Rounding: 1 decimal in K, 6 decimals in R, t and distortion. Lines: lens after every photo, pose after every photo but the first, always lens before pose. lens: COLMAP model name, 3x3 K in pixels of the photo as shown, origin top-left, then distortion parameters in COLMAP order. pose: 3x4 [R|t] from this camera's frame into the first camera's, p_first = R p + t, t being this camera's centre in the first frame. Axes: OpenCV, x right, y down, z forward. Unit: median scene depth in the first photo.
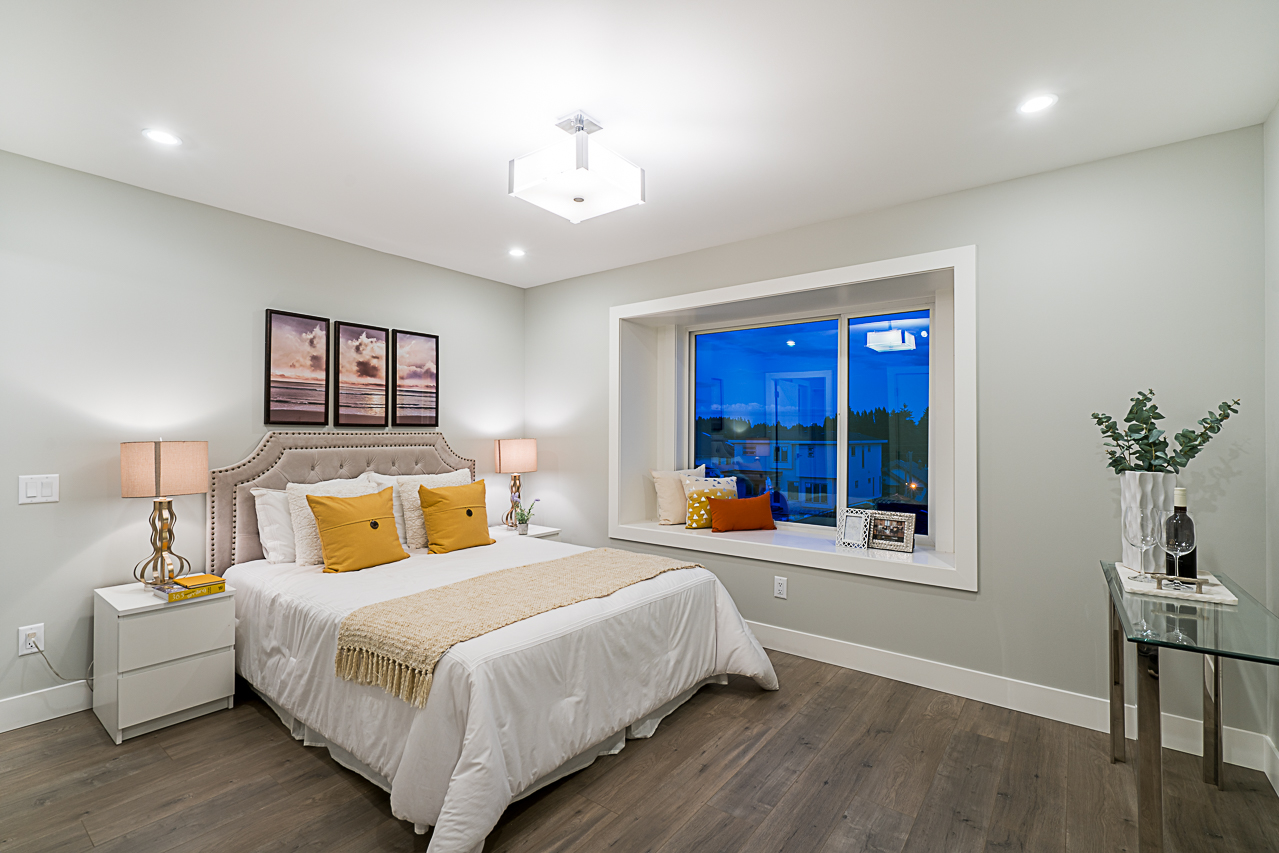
lens RADIAL K [[582.1, 0, 639.5], [0, 582.1, 426.5], [0, 0, 1]] dist [-0.002006, -0.000136]
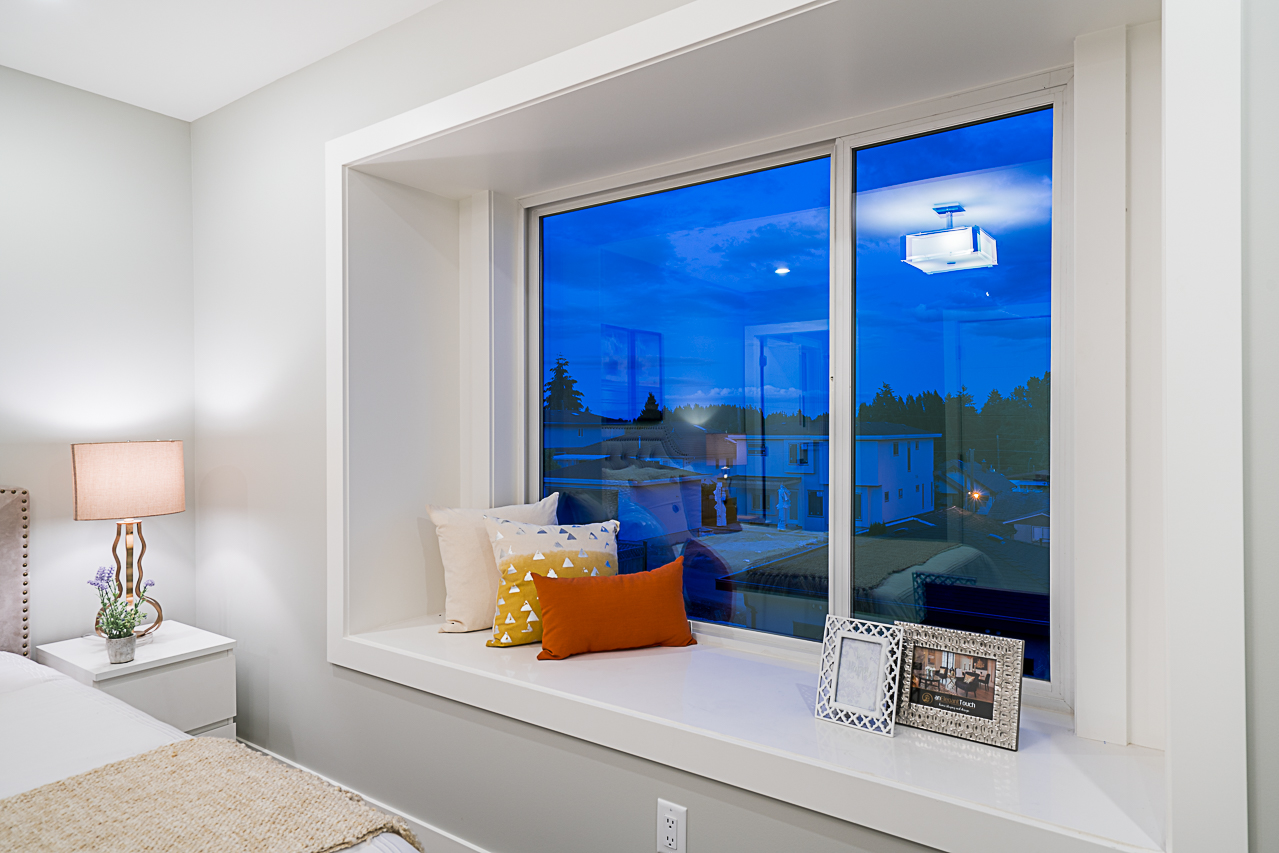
lens RADIAL K [[776.9, 0, 639.5], [0, 776.9, 426.5], [0, 0, 1]] dist [0.061205, 0.000361]
pose [[0.999391, -0.005281, 0.034495, 0.171081], [0.004789, 0.999886, 0.014315, 0.003357], [-0.034566, -0.014141, 0.999302, 0.407251]]
